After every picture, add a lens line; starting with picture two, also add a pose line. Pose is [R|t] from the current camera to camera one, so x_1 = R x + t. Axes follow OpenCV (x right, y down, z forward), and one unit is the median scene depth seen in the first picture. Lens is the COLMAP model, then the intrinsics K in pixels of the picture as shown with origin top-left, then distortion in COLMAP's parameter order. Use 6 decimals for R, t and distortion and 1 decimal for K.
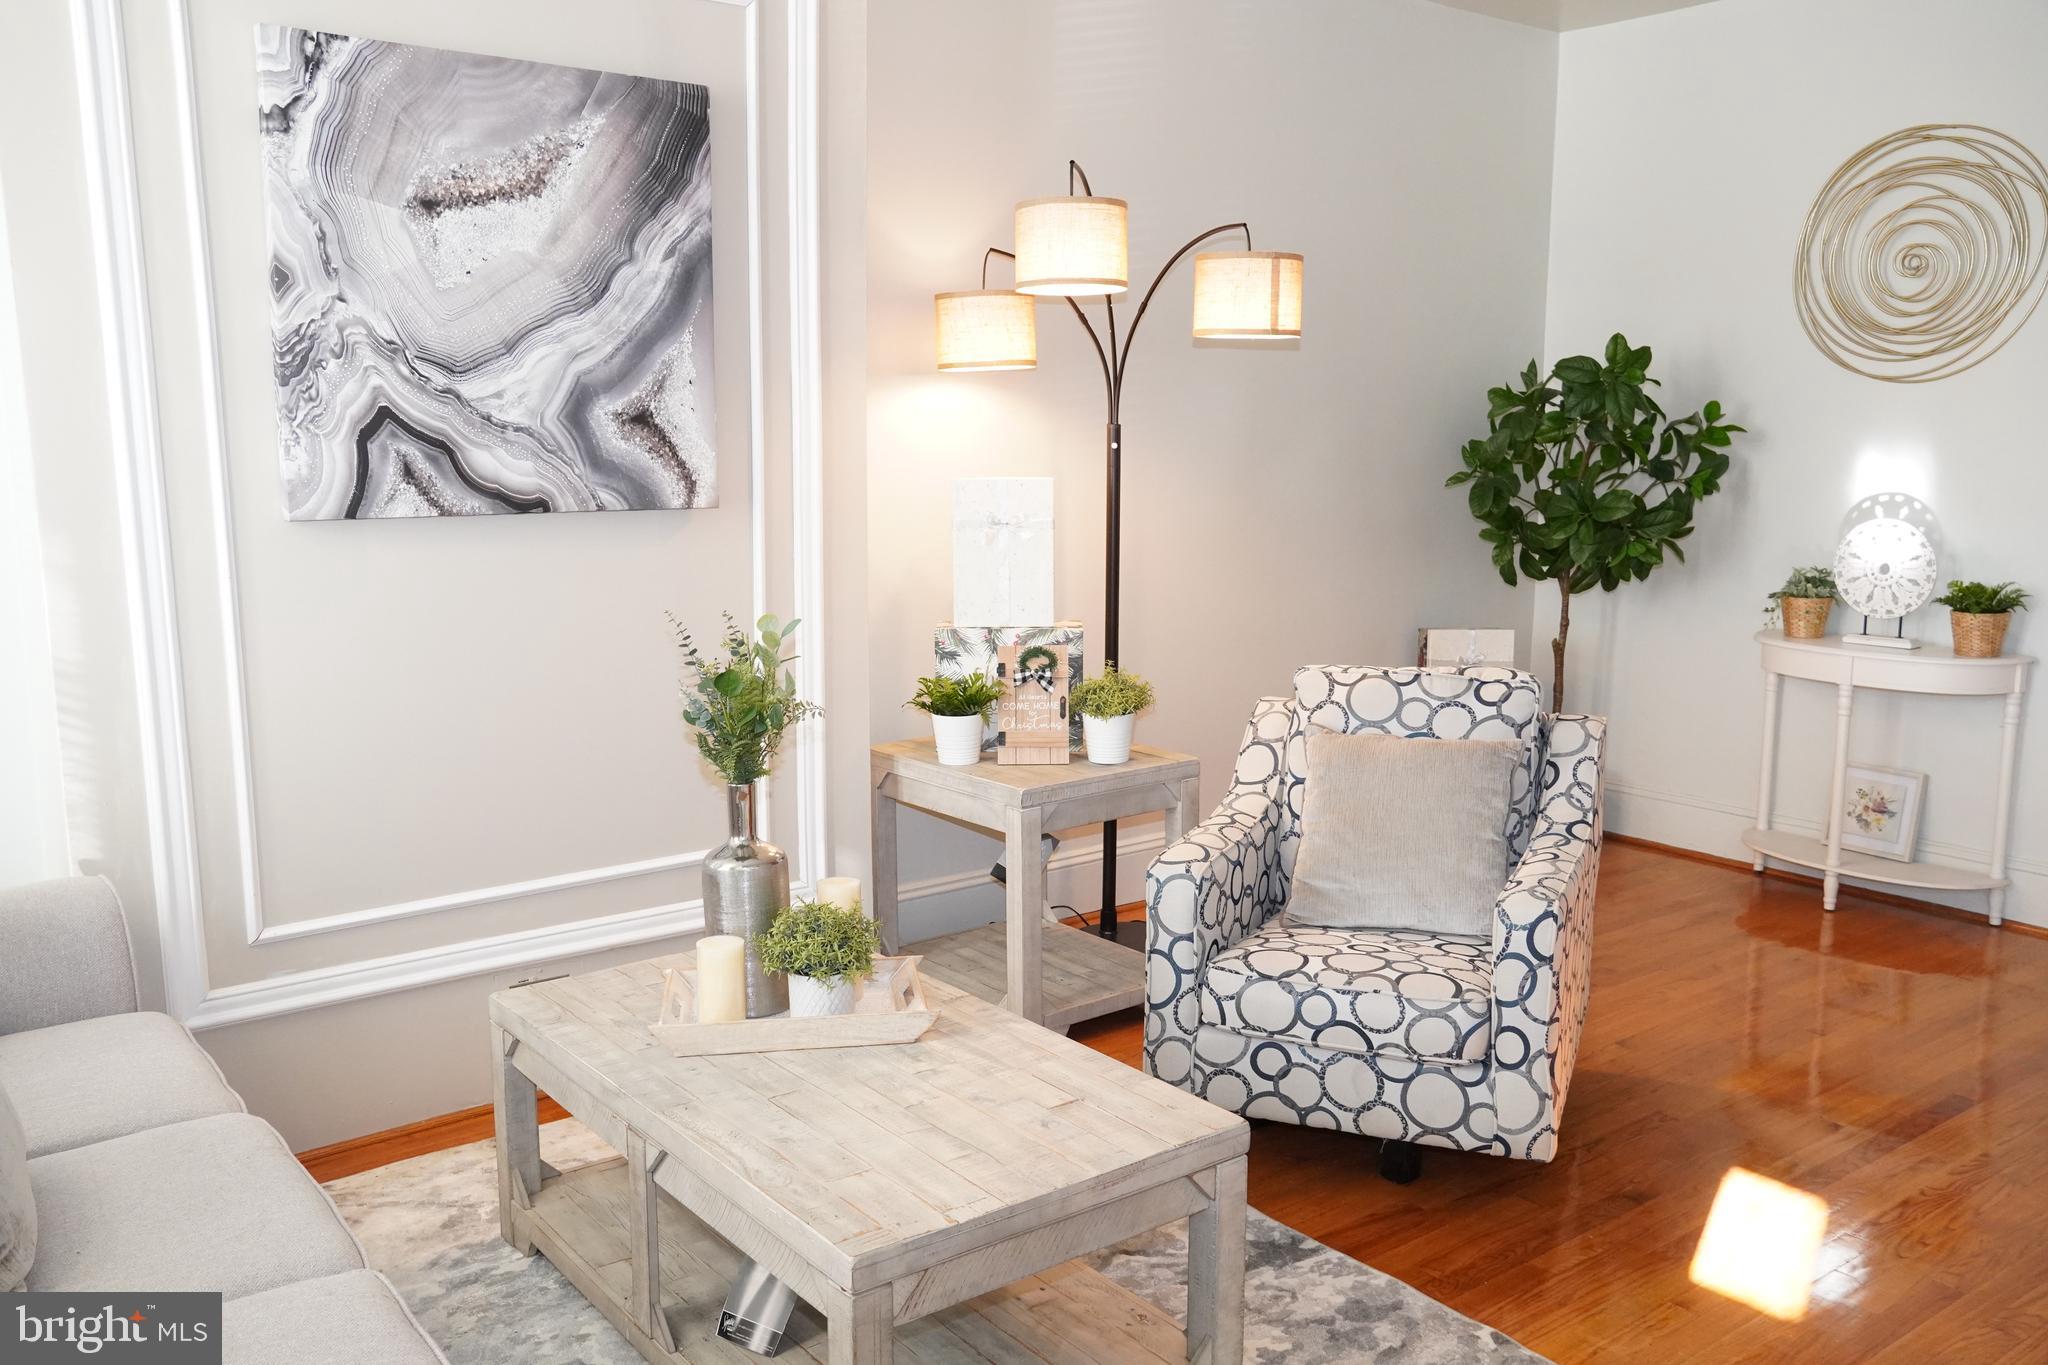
lens RADIAL K [[1660.2, 0, 1024.0], [0, 1660.2, 682.5], [0, 0, 1]] dist [-0.038557, 0.071177]
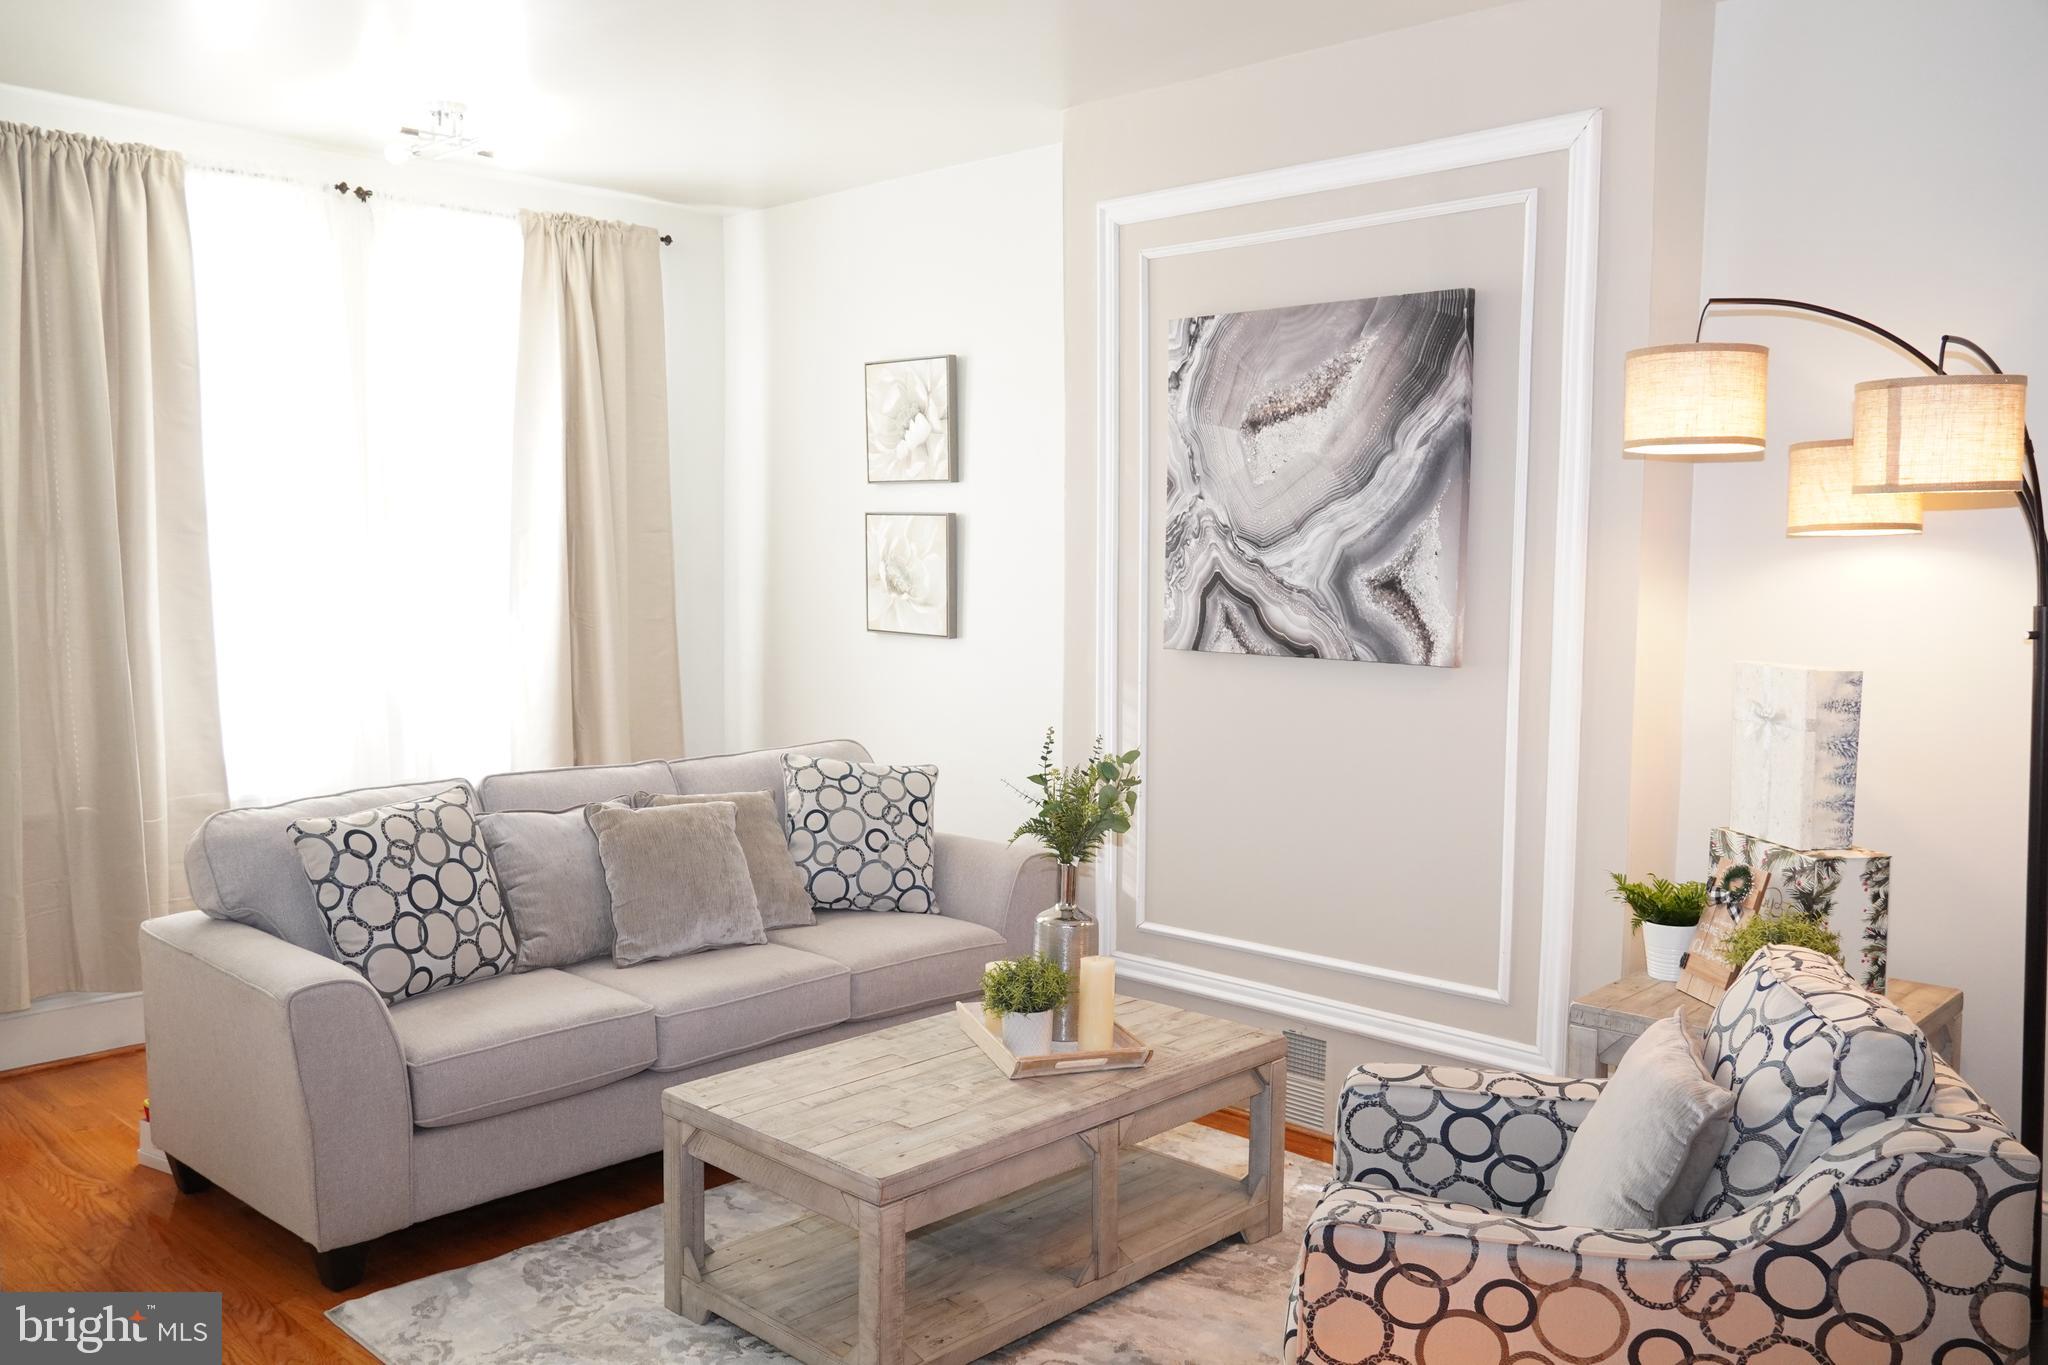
lens RADIAL K [[1660.2, 0, 1024.0], [0, 1660.2, 682.5], [0, 0, 1]] dist [-0.038557, 0.071177]
pose [[0.150259, 0.084634, -0.985017, 0.895913], [-0.155281, 0.985983, 0.061030, -0.125604], [0.976376, 0.143784, 0.161295, 0.585119]]
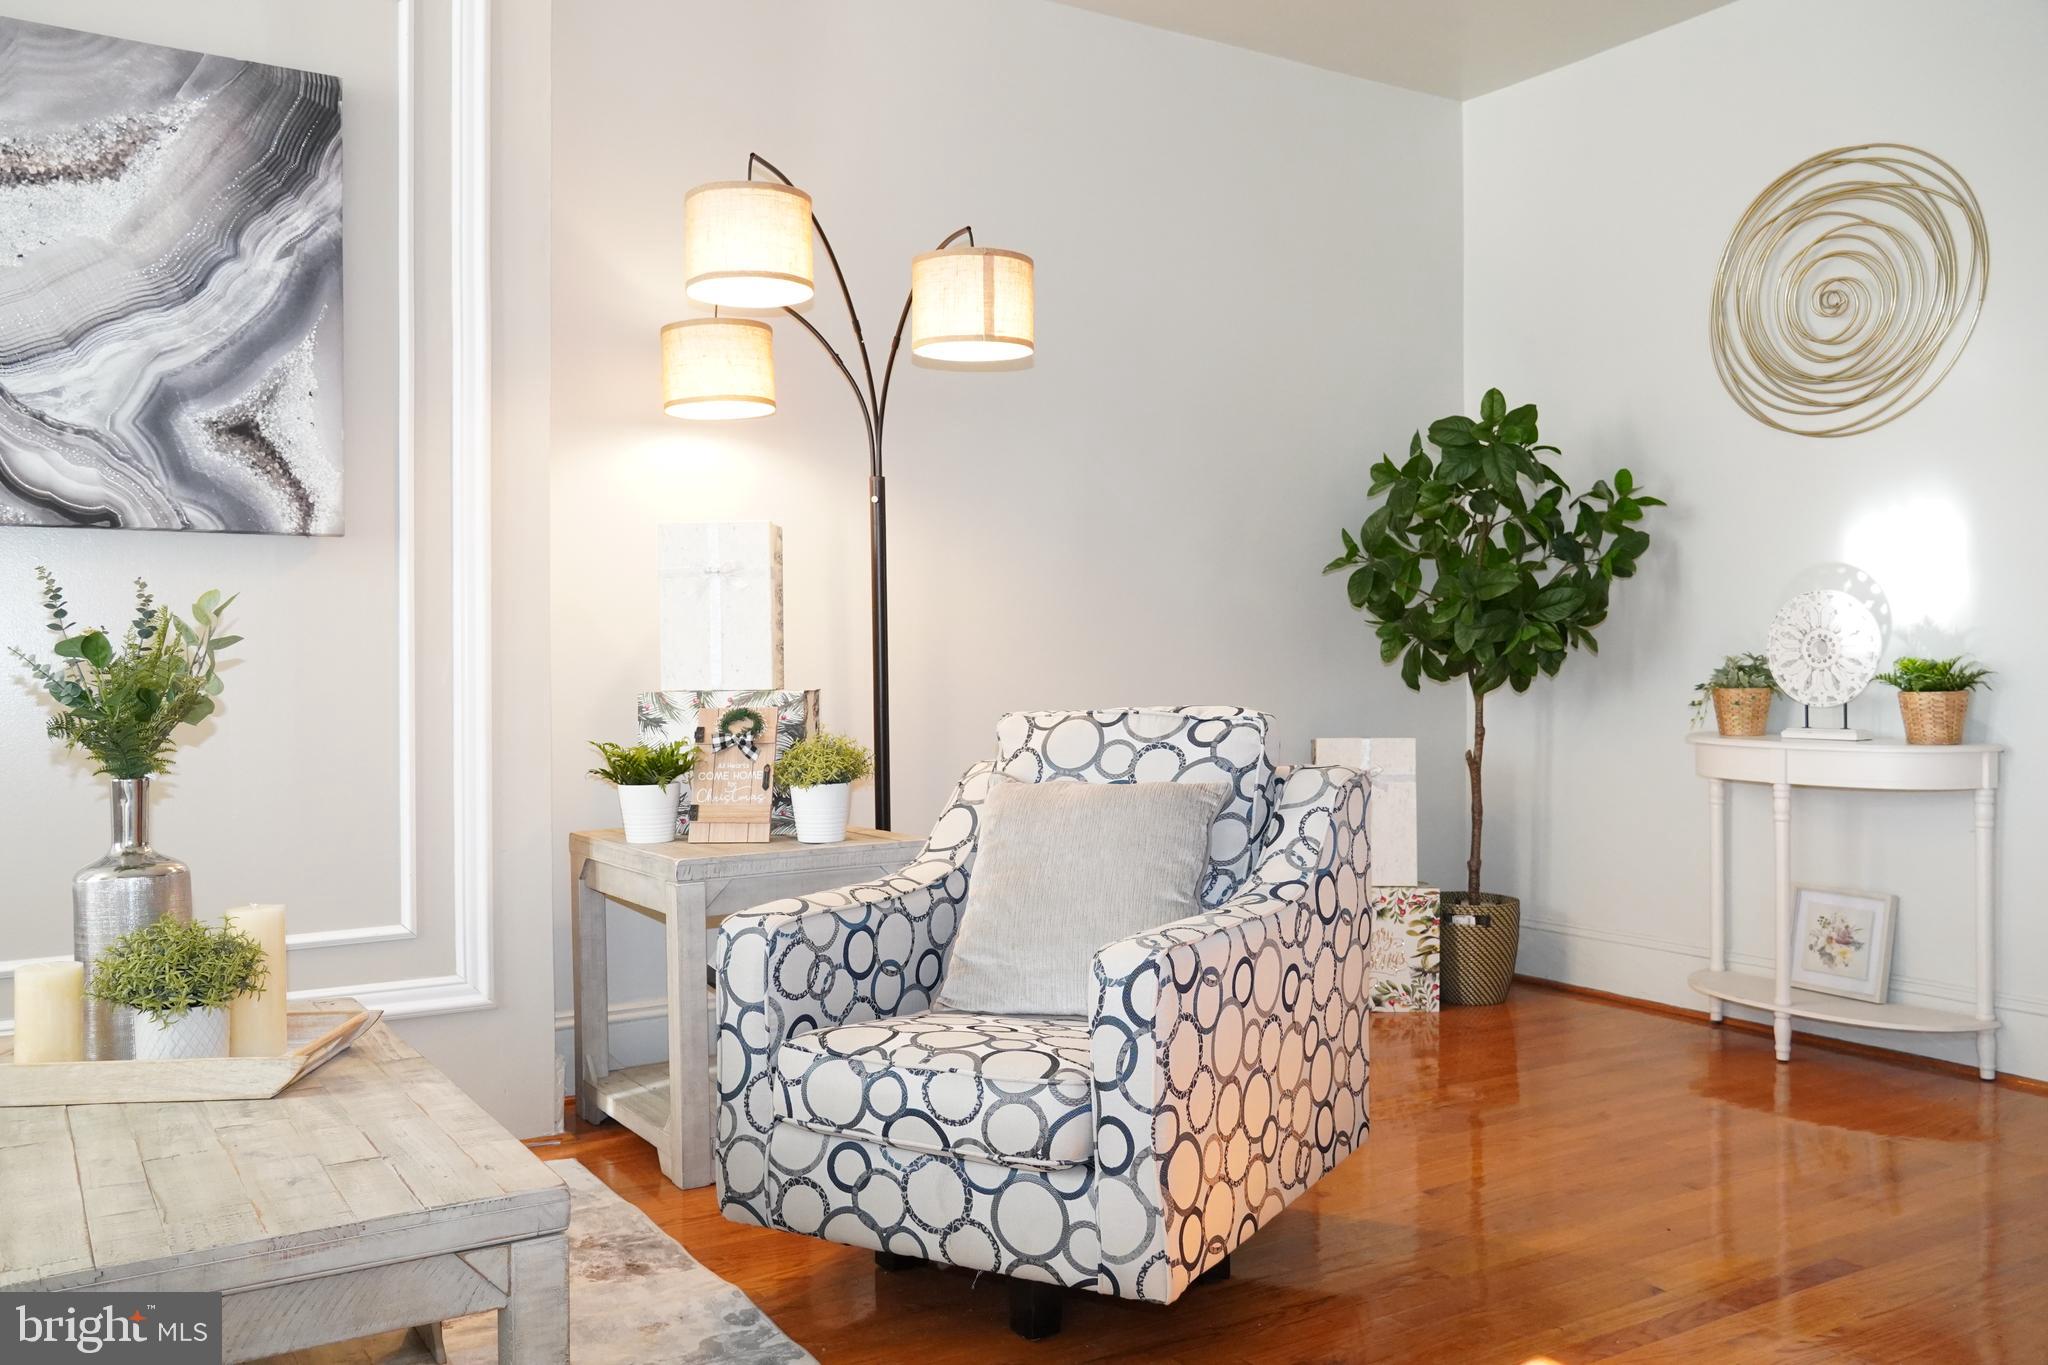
lens RADIAL K [[1660.2, 0, 1024.0], [0, 1660.2, 682.5], [0, 0, 1]] dist [-0.038557, 0.071177]
pose [[0.995499, -0.007203, -0.094500, 0.277565], [-0.006080, 0.990200, -0.139524, 0.099748], [0.094578, 0.139470, 0.985699, 0.183875]]
